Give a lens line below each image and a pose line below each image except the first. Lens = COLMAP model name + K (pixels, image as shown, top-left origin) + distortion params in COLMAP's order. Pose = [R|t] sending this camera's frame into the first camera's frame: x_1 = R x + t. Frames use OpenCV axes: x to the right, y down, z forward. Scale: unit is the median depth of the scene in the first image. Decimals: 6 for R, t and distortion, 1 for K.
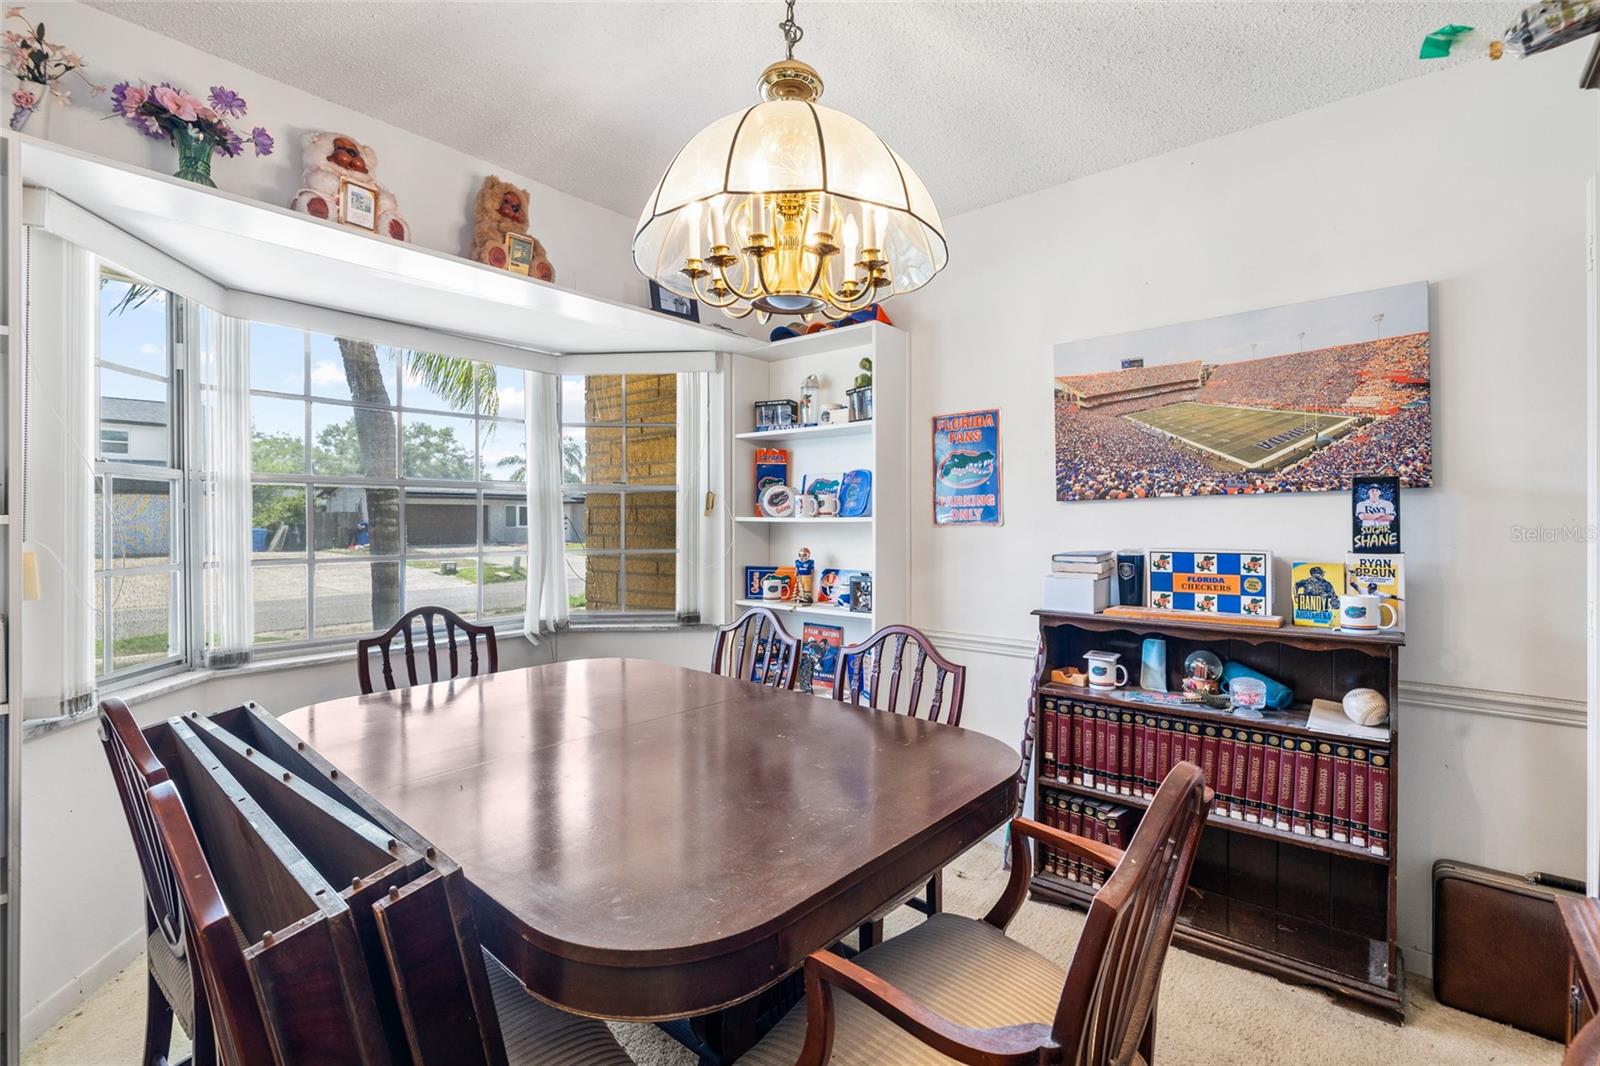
lens RADIAL K [[729.7, 0, 800.0], [0, 729.7, 539.3], [0, 0, 1]] dist [-0.000878, 0.000363]
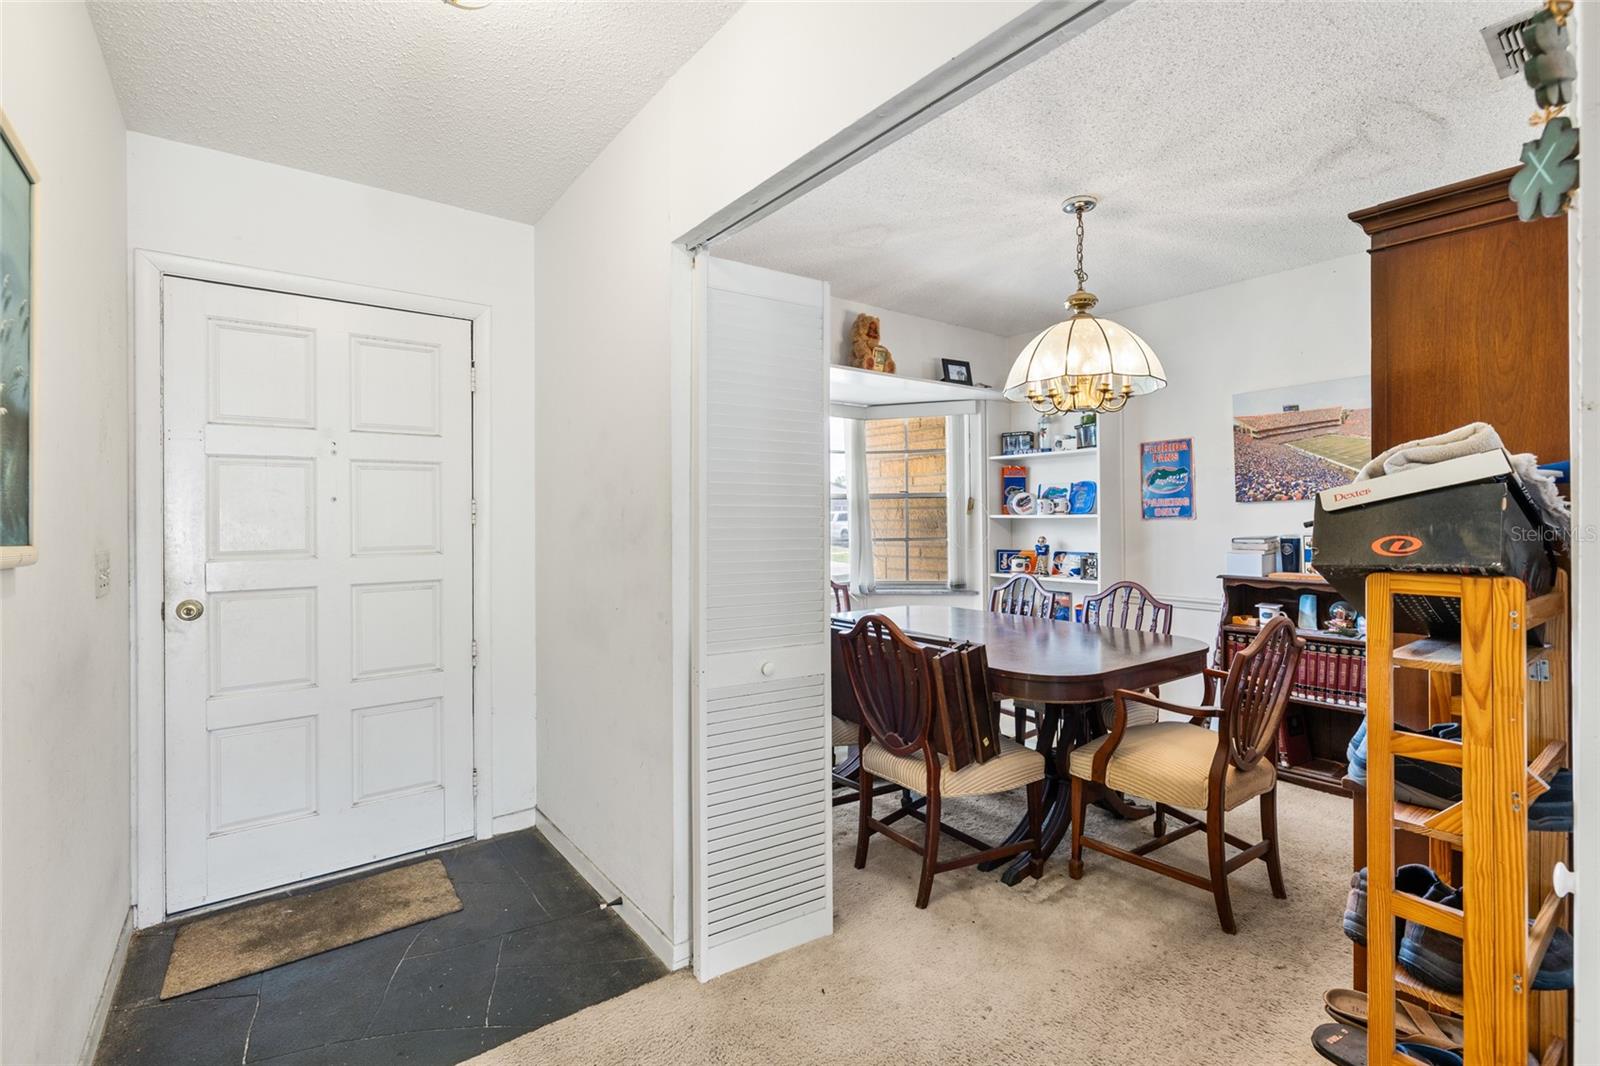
lens RADIAL K [[729.7, 0, 802.6], [0, 729.7, 529.4], [0, 0, 1]] dist [-0.000878, 0.000363]
pose [[0.976379, -0.005632, -0.215990, -0.179853], [0.003421, 0.999938, -0.010607, 0.014853], [0.216036, 0.009617, 0.976338, -0.613363]]
